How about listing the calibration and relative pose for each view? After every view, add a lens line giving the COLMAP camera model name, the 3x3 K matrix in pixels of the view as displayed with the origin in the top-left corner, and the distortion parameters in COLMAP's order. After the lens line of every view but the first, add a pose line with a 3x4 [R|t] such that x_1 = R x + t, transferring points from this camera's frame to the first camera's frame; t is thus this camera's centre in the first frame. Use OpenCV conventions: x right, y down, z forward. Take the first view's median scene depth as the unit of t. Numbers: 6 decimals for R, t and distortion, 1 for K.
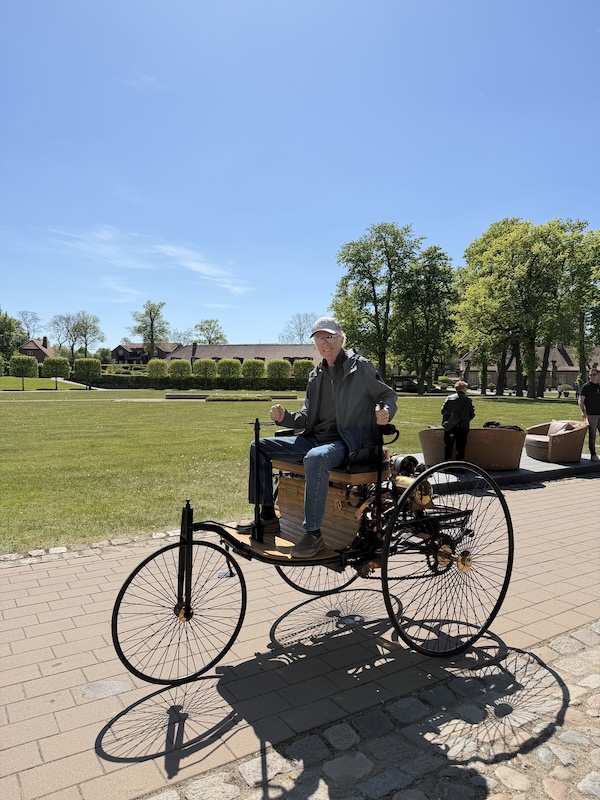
lens RADIAL K [[563.4, 0, 299.4], [0, 563.4, 448.0], [0, 0, 1]] dist [0.114556, -0.127872]
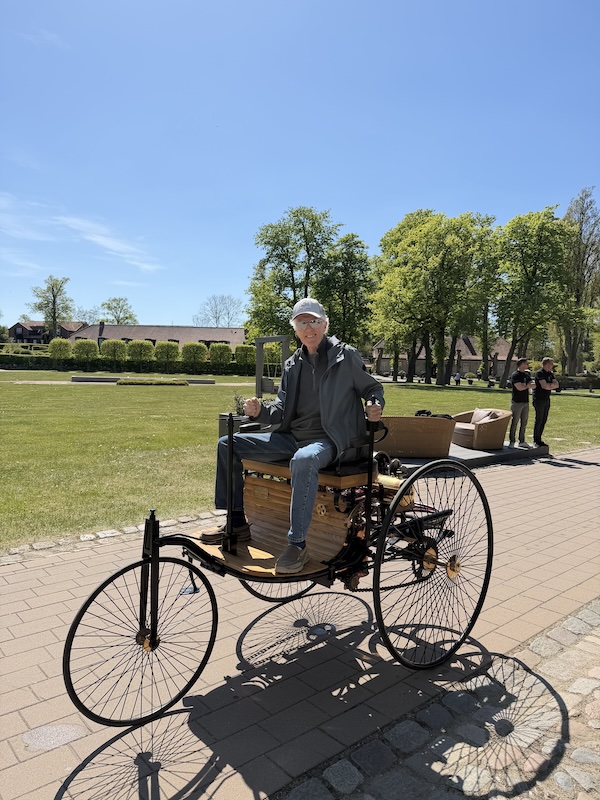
lens RADIAL K [[563.4, 0, 299.4], [0, 563.4, 448.0], [0, 0, 1]] dist [0.114556, -0.127872]
pose [[0.988883, -0.006424, 0.148554, -0.085289], [0.002482, 0.999640, 0.026708, -0.019170], [-0.148672, -0.026043, 0.988544, 0.102497]]
